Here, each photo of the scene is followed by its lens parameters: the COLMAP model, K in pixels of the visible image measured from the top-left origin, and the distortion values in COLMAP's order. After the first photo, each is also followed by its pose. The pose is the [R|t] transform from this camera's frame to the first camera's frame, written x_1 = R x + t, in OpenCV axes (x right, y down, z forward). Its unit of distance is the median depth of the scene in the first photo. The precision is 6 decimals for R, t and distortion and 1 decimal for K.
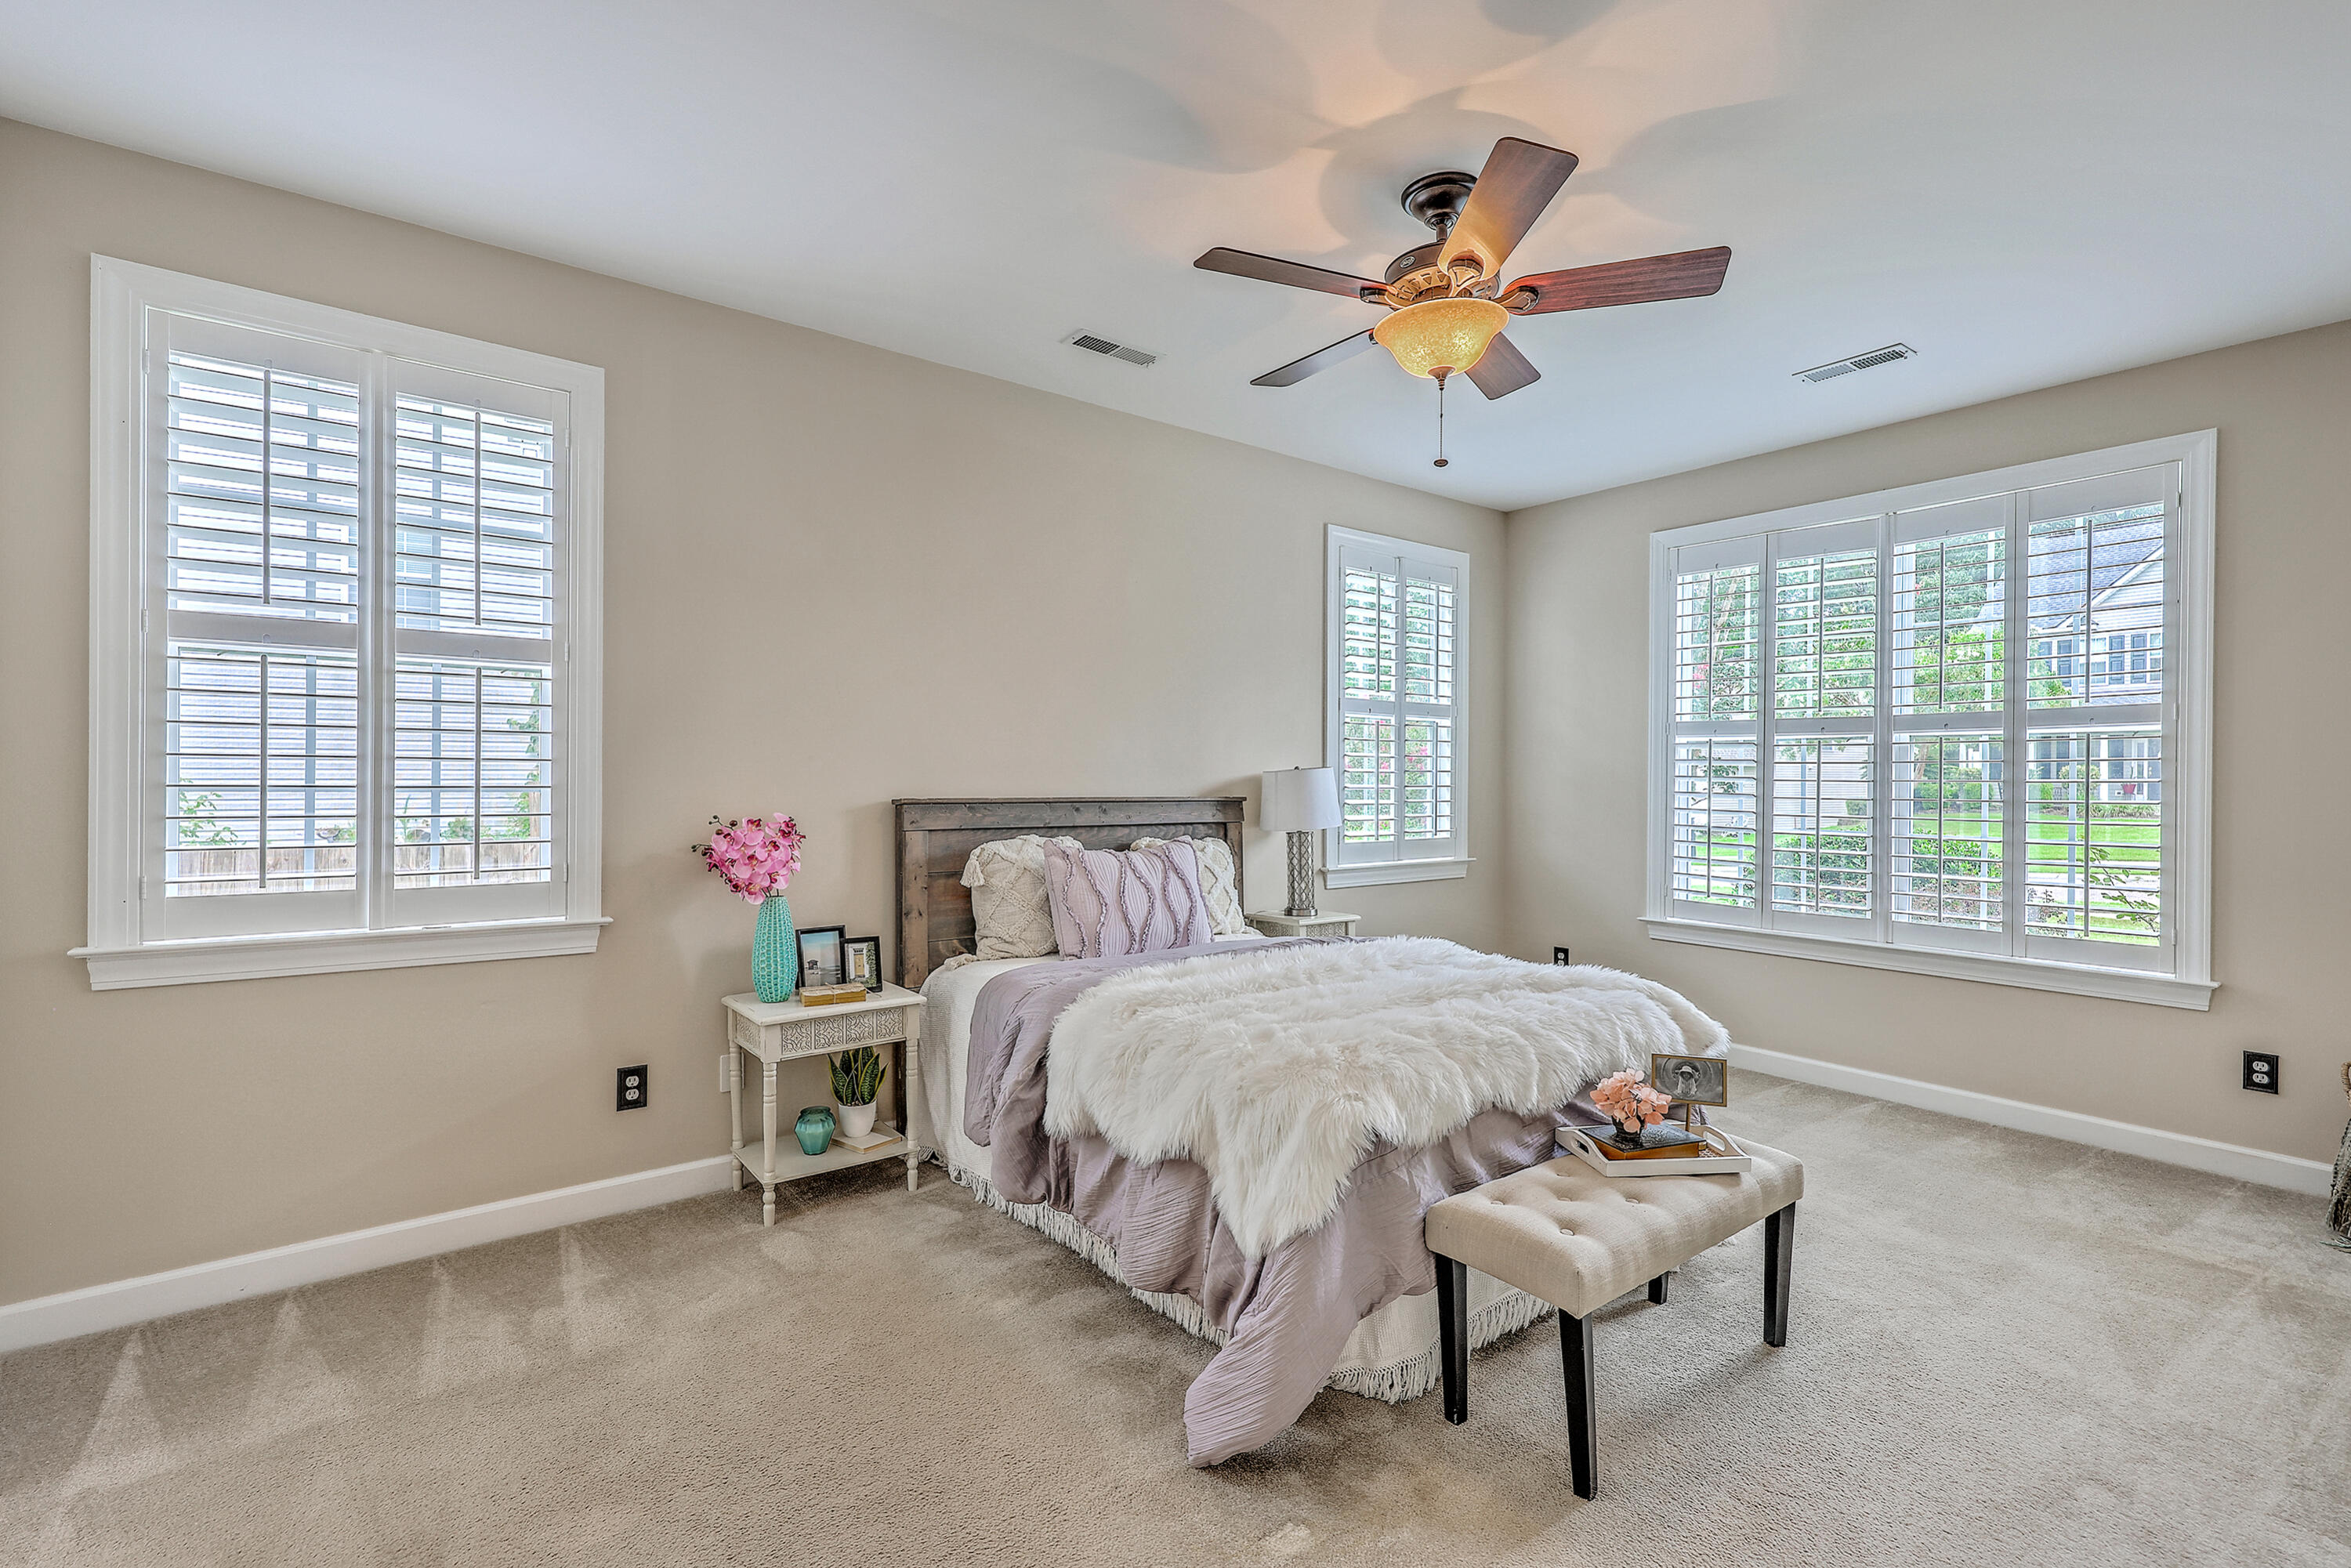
lens RADIAL K [[1055.4, 0, 1175.5], [0, 1055.4, 784.0], [0, 0, 1]] dist [-0.002319, -0.000113]
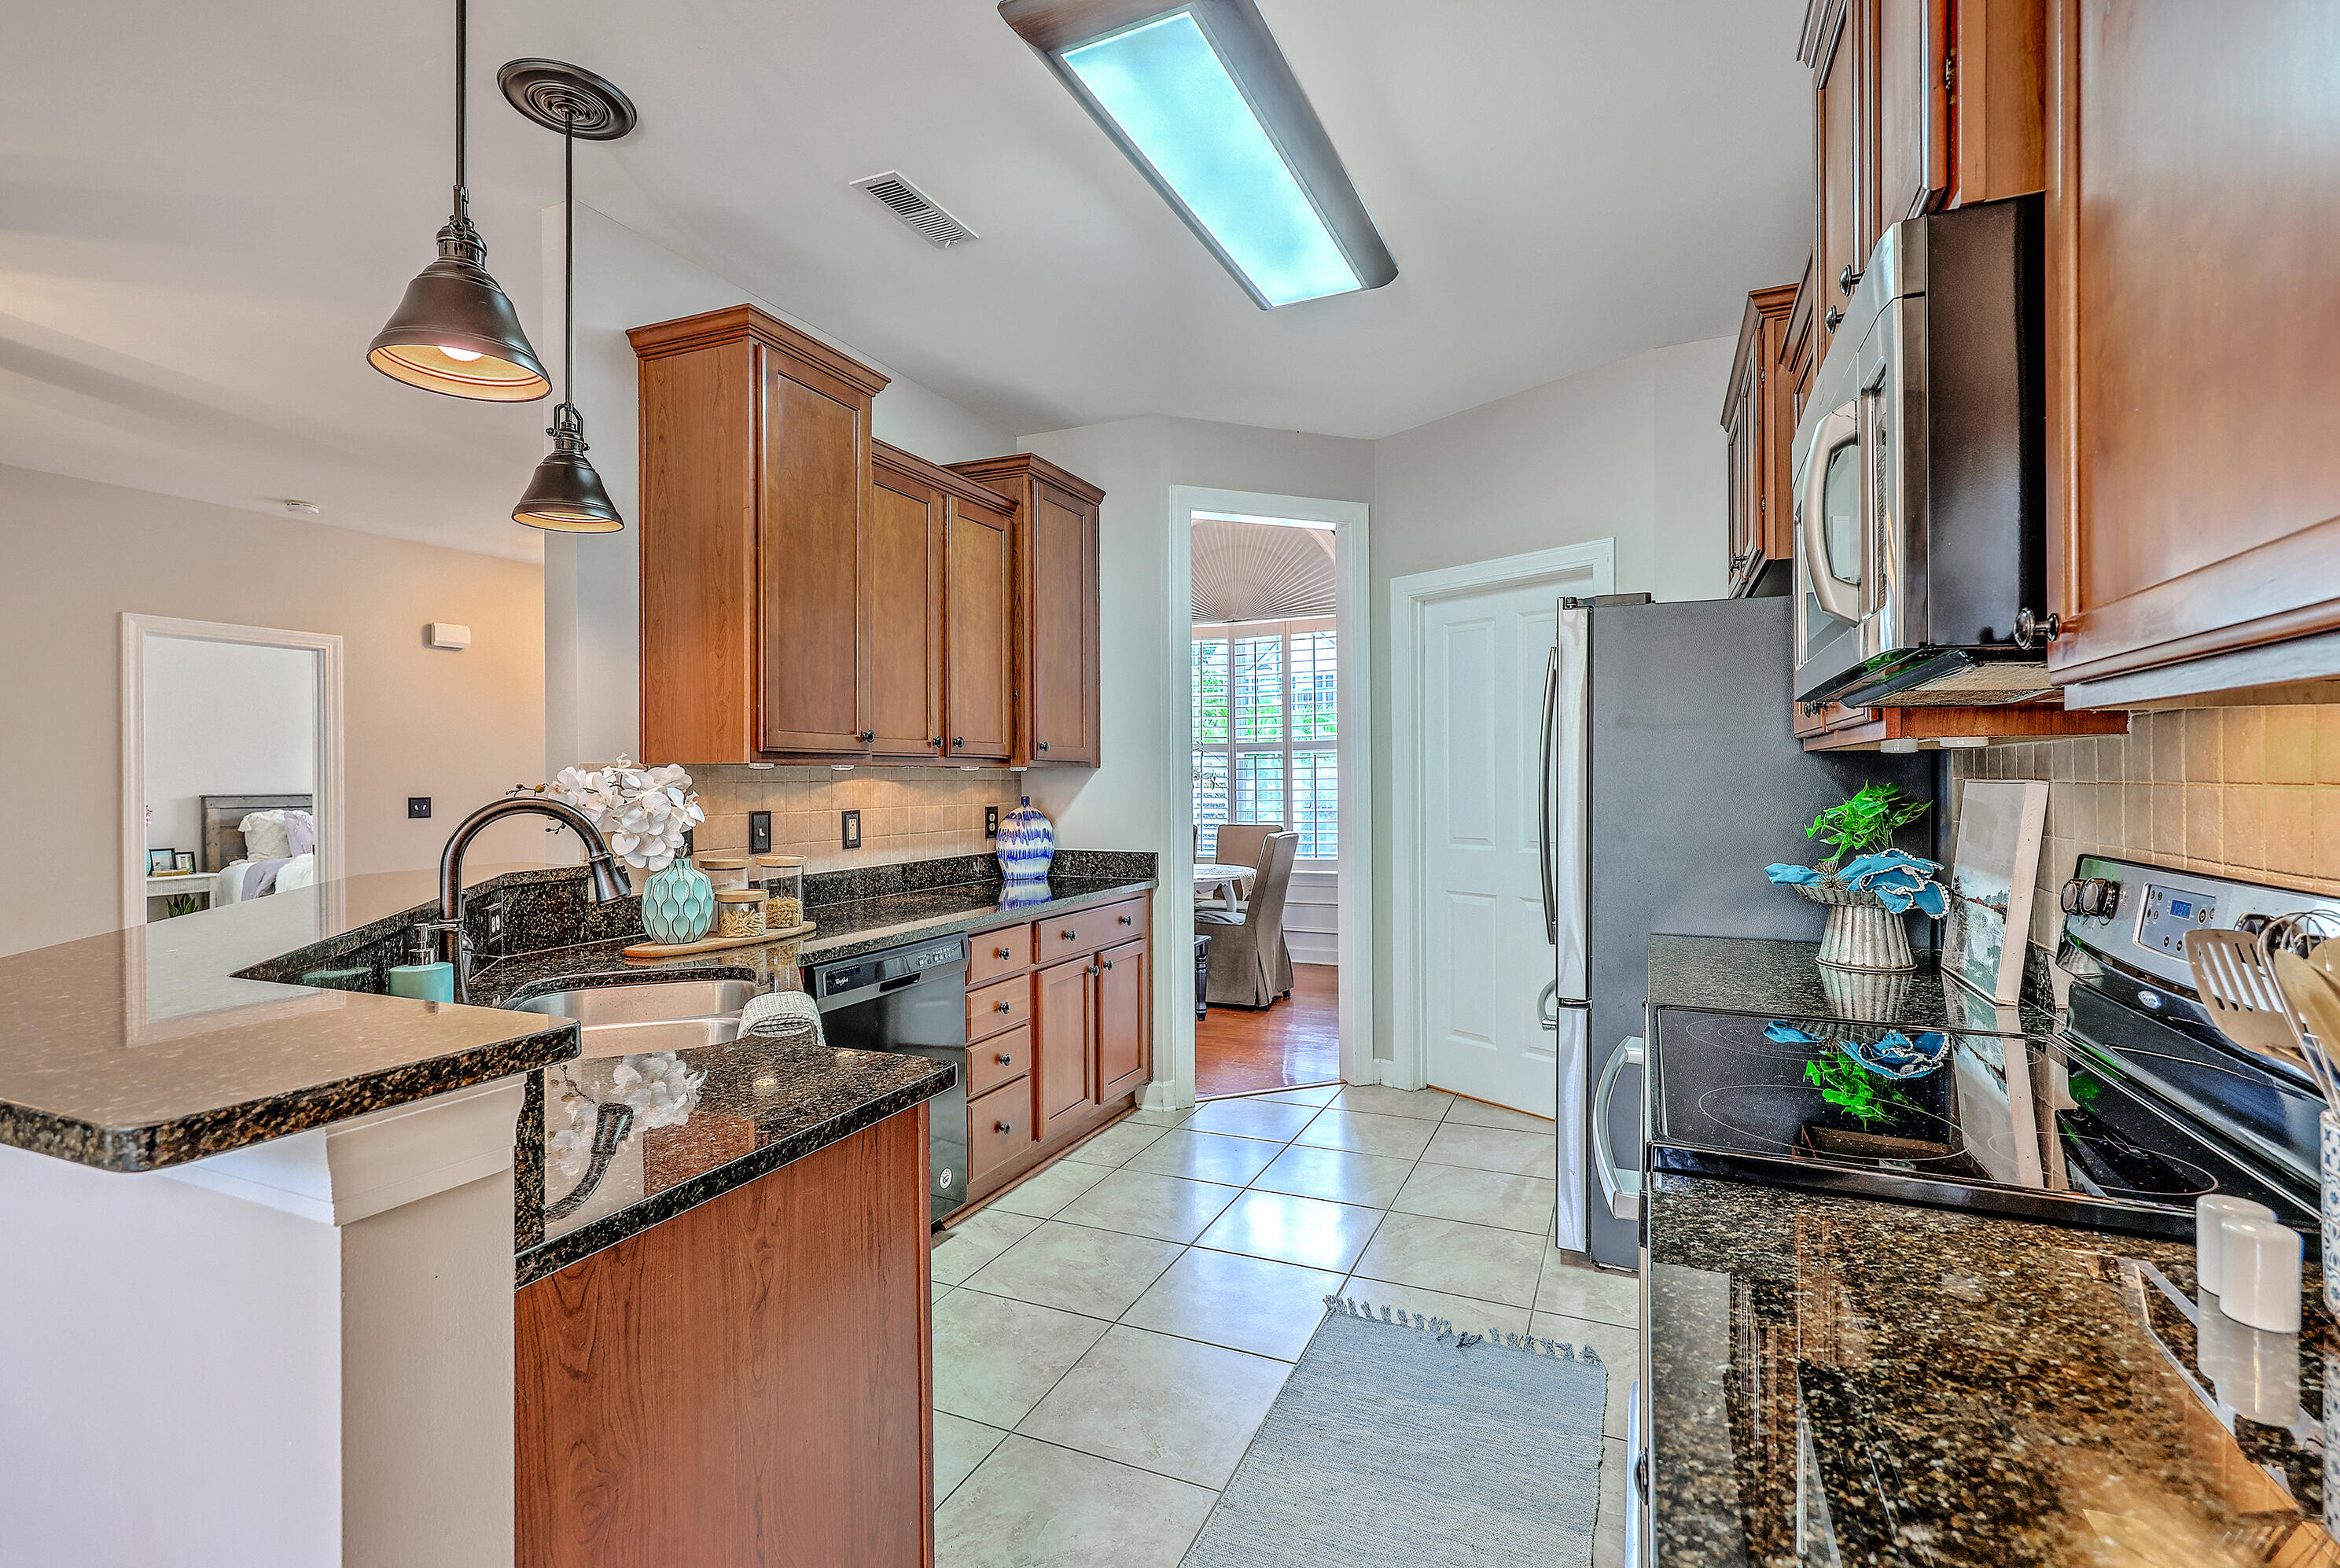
lens RADIAL K [[1067.7, 0, 1176.1], [0, 1067.7, 774.3], [0, 0, 1]] dist [0.000974, 0.000329]
pose [[0.875041, -0.006548, 0.484005, 0.477536], [0.008975, 0.999956, -0.002698, -0.004871], [-0.483966, 0.006705, 0.875061, -2.115260]]
